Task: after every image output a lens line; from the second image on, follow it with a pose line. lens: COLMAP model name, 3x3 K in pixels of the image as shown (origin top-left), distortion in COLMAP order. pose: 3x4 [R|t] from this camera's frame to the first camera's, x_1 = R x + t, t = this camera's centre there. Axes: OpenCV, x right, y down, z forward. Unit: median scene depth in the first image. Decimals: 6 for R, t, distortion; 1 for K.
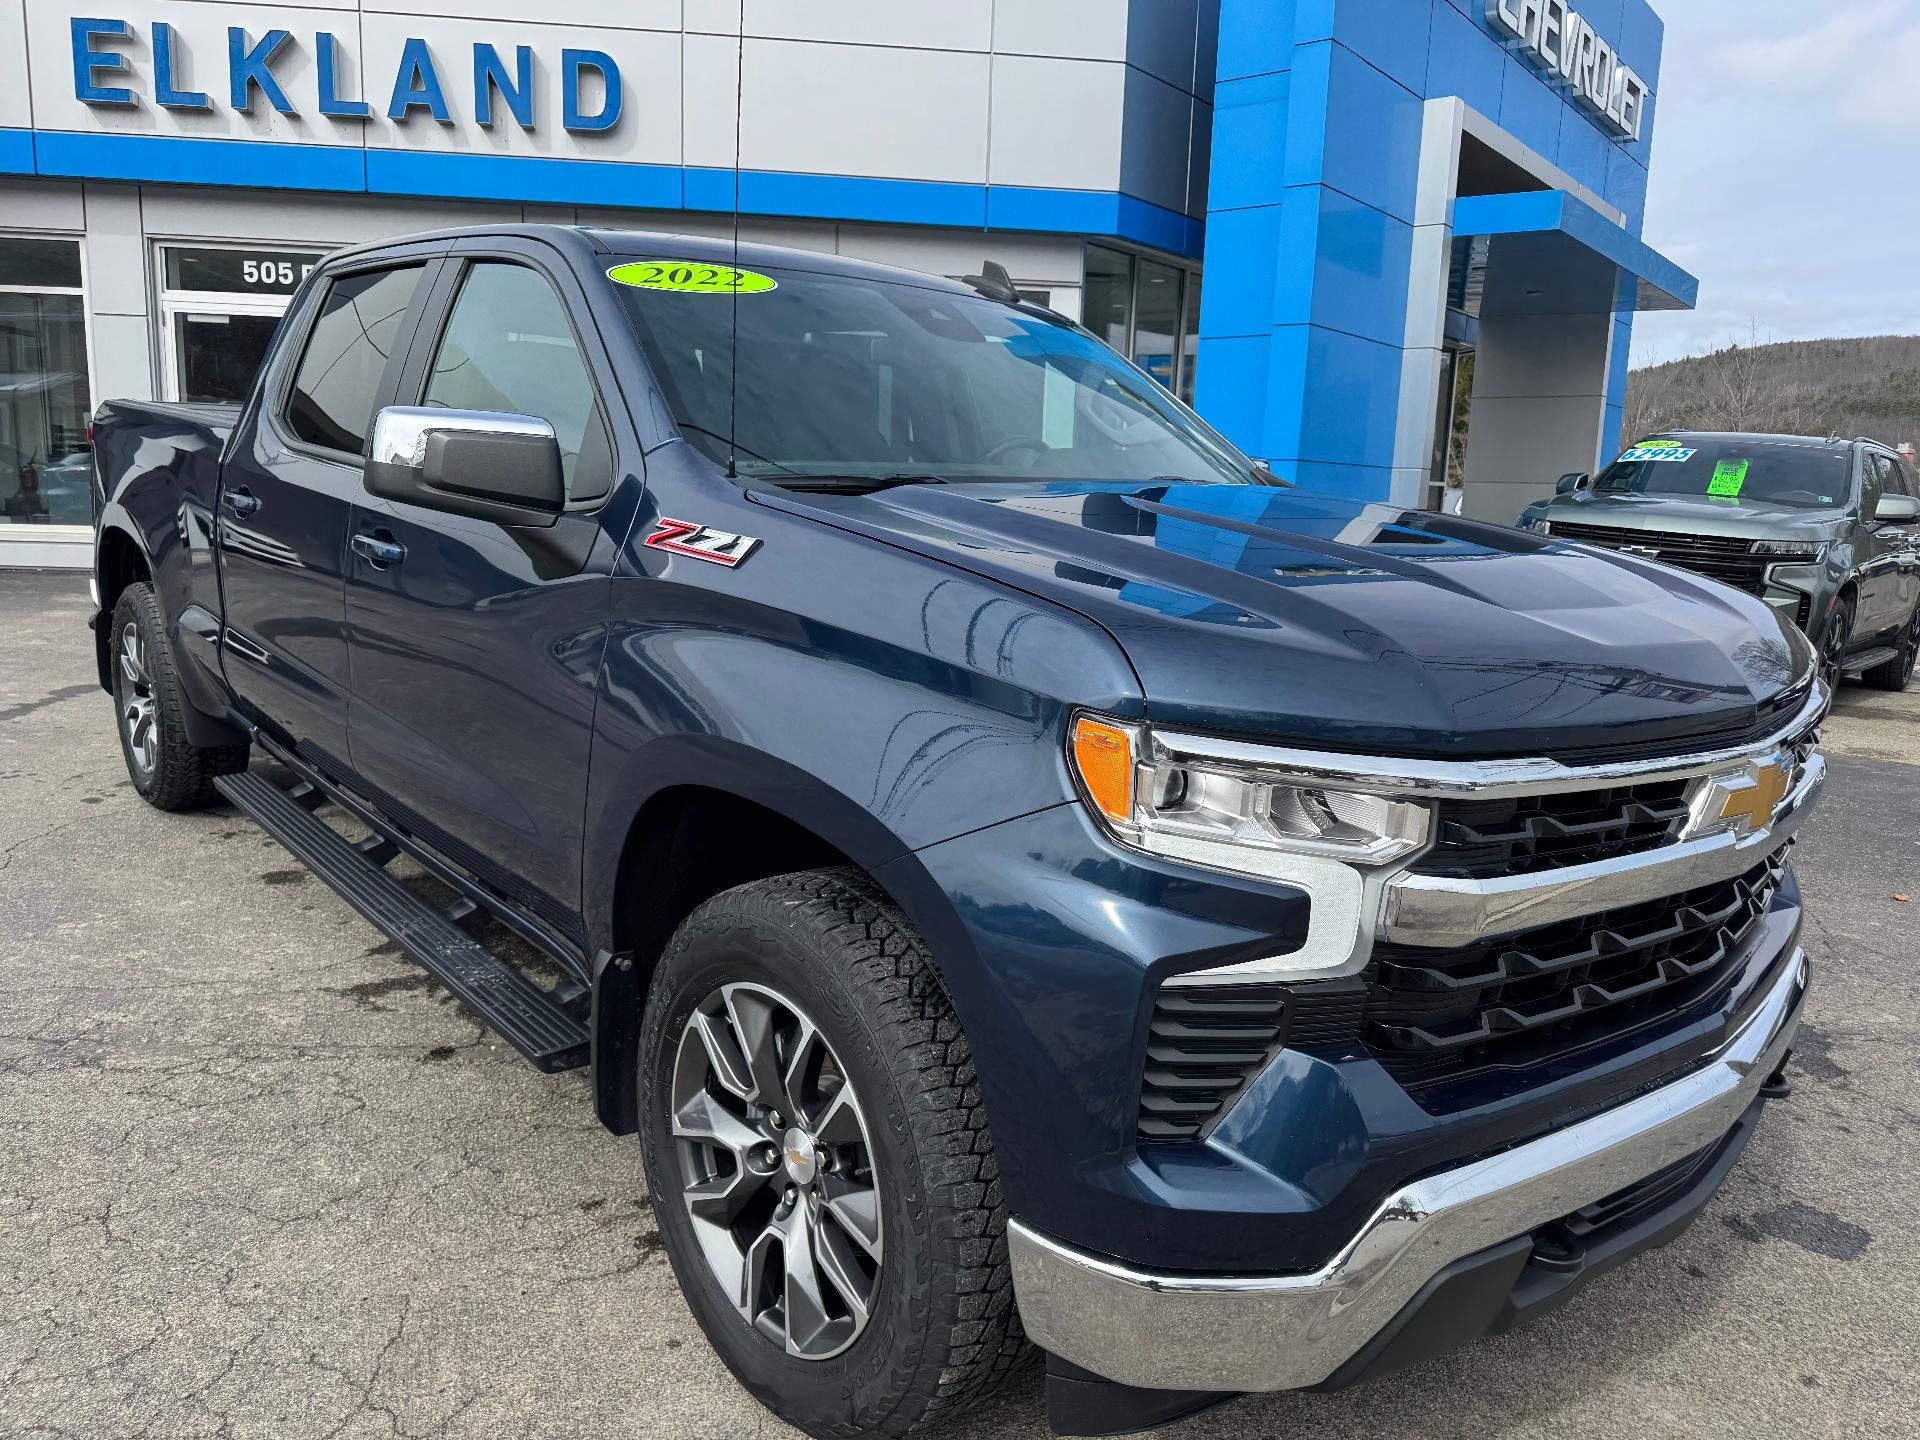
lens RADIAL K [[1384.7, 0, 961.7], [0, 1384.7, 744.1], [0, 0, 1]] dist [0.071636, -0.091874]
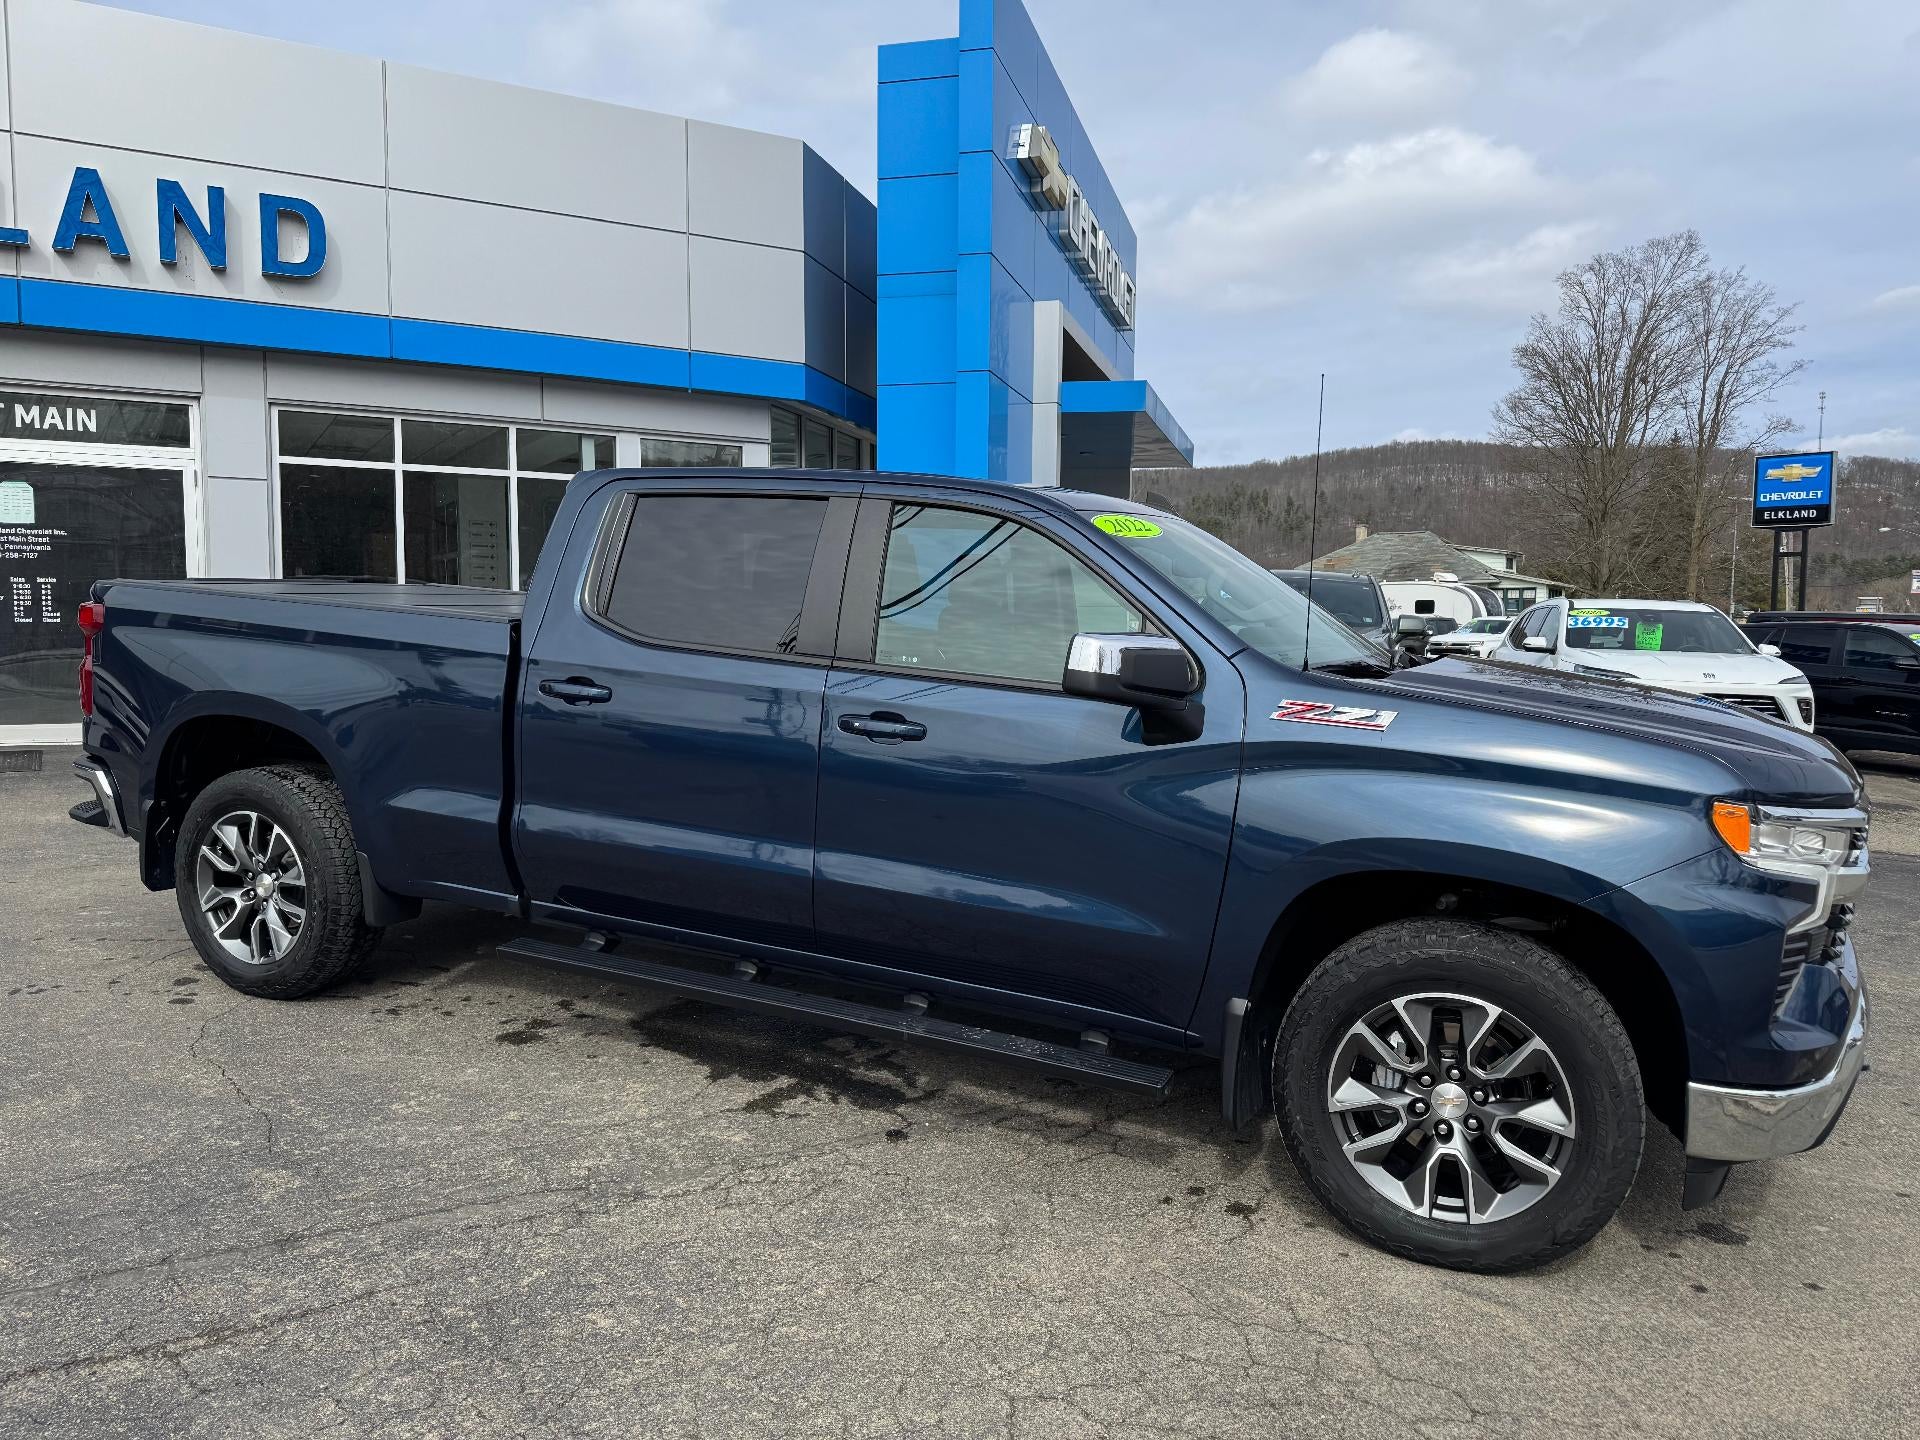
lens RADIAL K [[1412.3, 0, 985.0], [0, 1412.3, 724.2], [0, 0, 1]] dist [0.088801, -0.099507]
pose [[0.912285, -0.053781, 0.406009, -0.246761], [0.092475, 0.992789, -0.076281, -0.010441], [-0.398979, 0.107136, 0.910680, -0.061777]]
